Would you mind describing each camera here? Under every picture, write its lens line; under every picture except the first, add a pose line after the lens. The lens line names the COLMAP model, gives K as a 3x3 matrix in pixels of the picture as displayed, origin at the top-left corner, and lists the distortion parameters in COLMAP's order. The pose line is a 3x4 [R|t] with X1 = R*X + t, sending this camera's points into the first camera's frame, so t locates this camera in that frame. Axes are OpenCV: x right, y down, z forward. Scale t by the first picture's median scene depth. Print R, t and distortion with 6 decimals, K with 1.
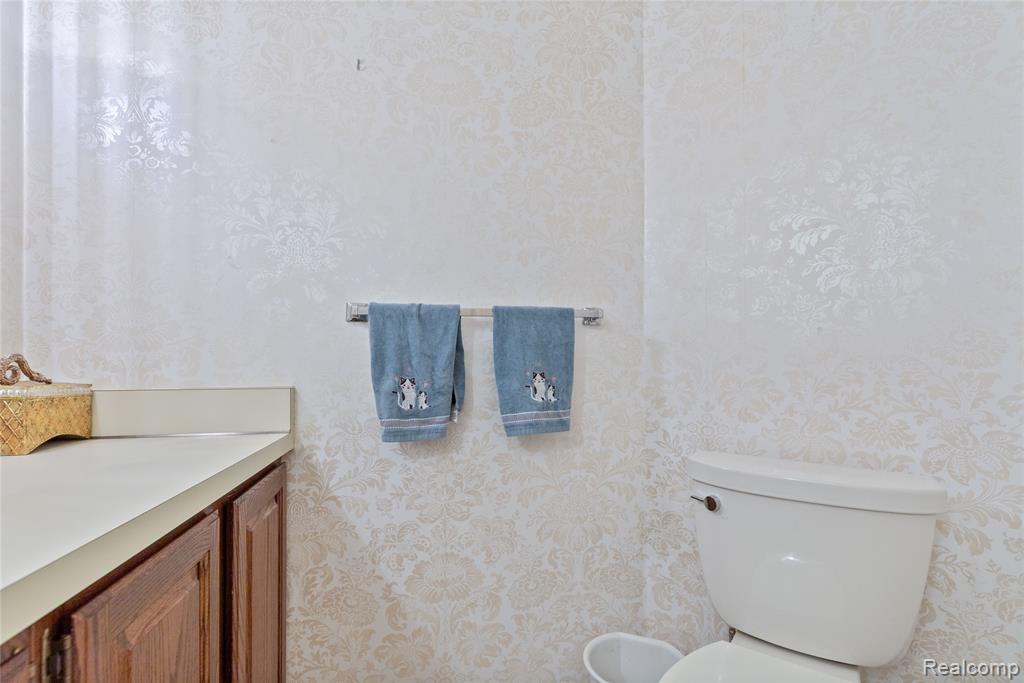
lens RADIAL K [[470.9, 0, 516.4], [0, 470.9, 347.8], [0, 0, 1]] dist [0.002039, -0.000261]
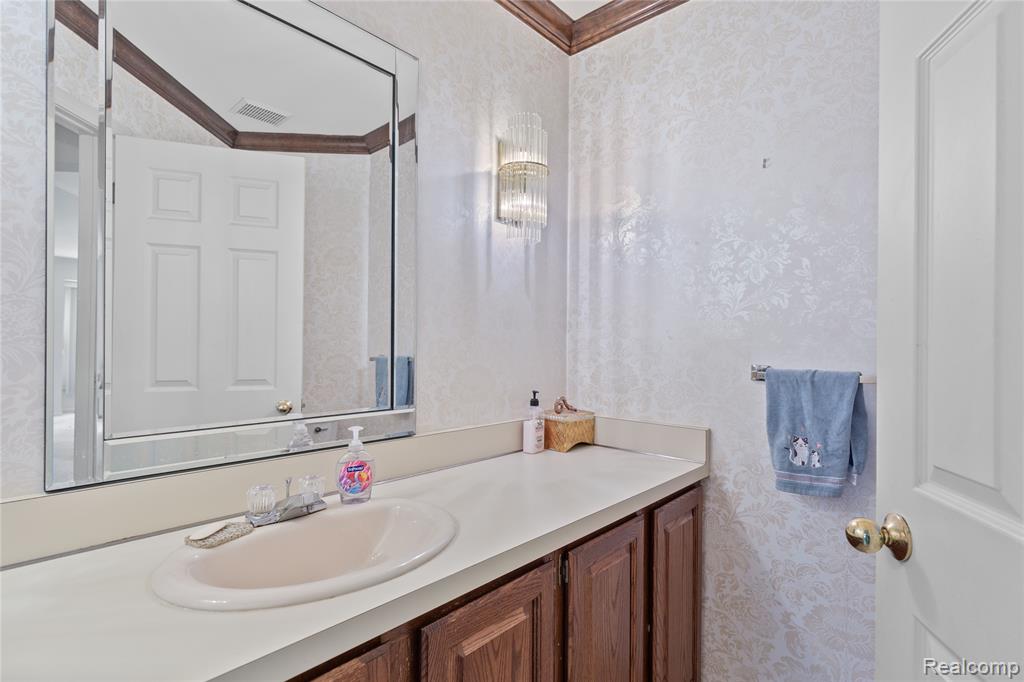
lens RADIAL K [[481.8, 0, 537.3], [0, 481.8, 364.5], [0, 0, 1]] dist [-0.002978, -0.000585]
pose [[0.626821, 0.040164, -0.778128, 0.252092], [-0.007923, 0.998947, 0.045179, -0.150718], [0.779123, -0.022154, 0.626479, -0.186247]]
